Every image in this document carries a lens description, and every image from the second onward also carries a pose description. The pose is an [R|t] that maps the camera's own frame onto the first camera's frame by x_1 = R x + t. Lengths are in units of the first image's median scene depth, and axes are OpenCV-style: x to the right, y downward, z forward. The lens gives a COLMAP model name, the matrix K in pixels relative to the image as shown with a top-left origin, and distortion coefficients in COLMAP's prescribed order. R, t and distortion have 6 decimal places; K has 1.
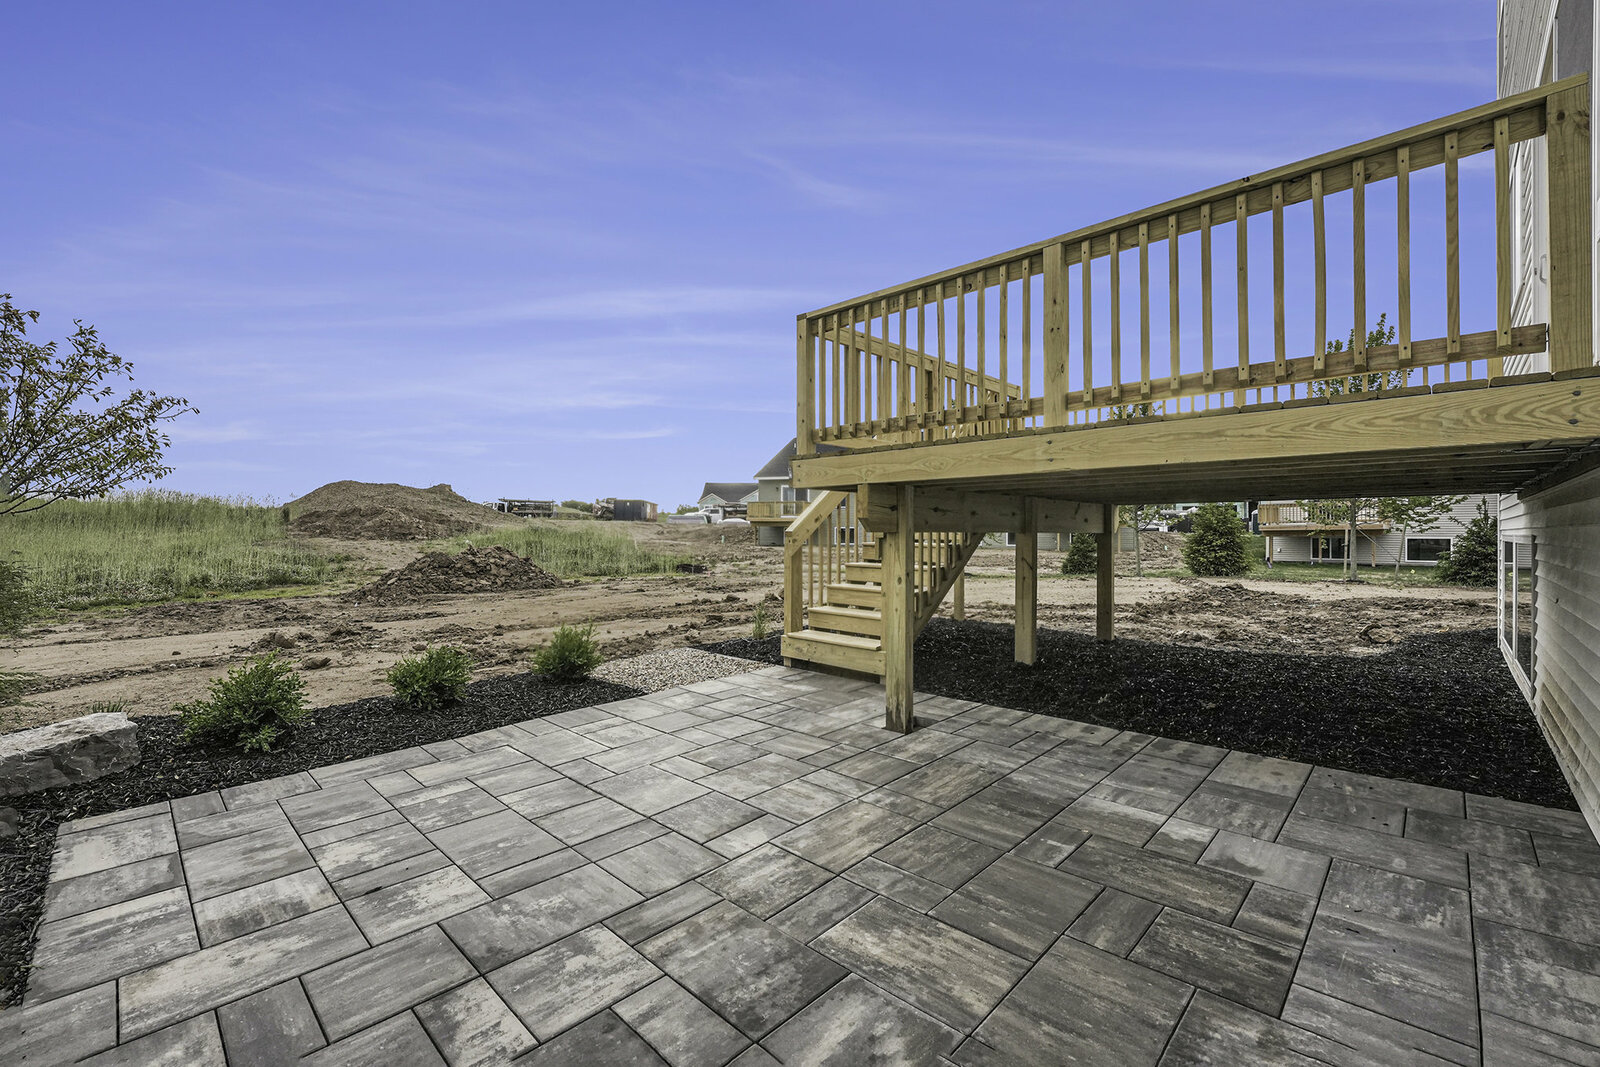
lens RADIAL K [[686.7, 0, 802.4], [0, 686.7, 529.9], [0, 0, 1]] dist [-0.016578, -0.001172]
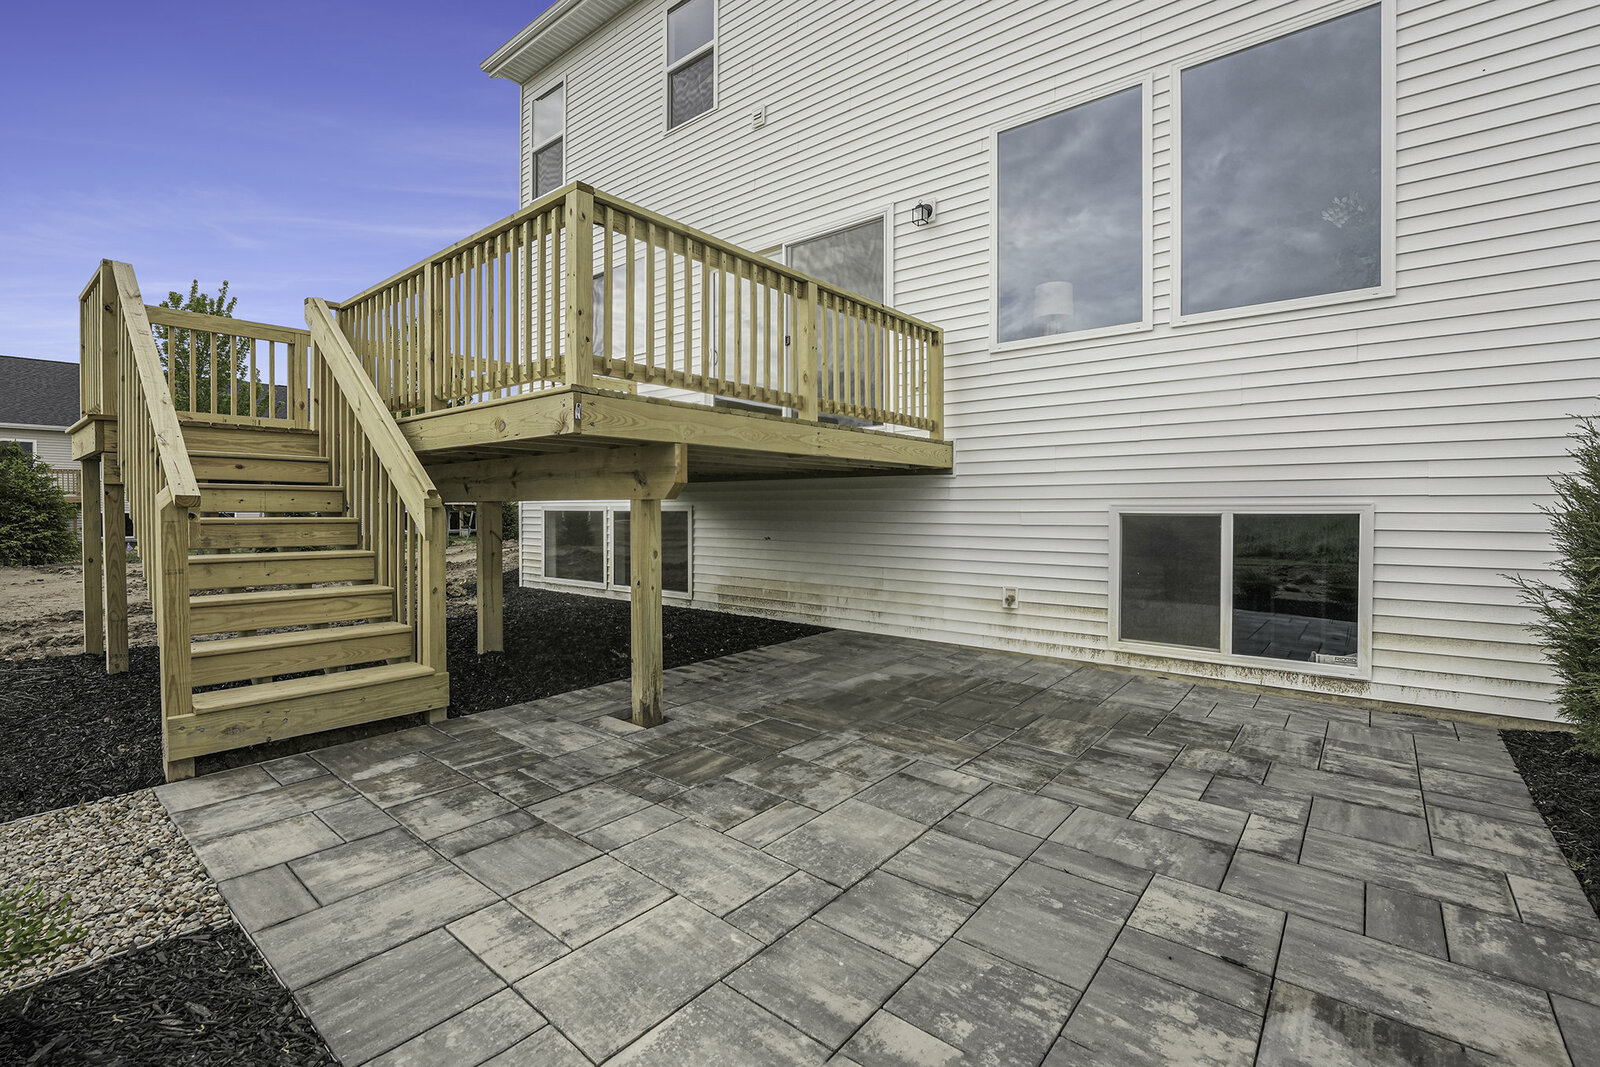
lens RADIAL K [[686.7, 0, 826.0], [0, 686.7, 522.8], [0, 0, 1]] dist [-0.016578, -0.001172]
pose [[-0.092720, -0.021374, 0.995463, -1.196487], [-0.004539, 0.999768, 0.021044, 0.021901], [-0.995682, -0.002567, -0.092795, 1.365565]]
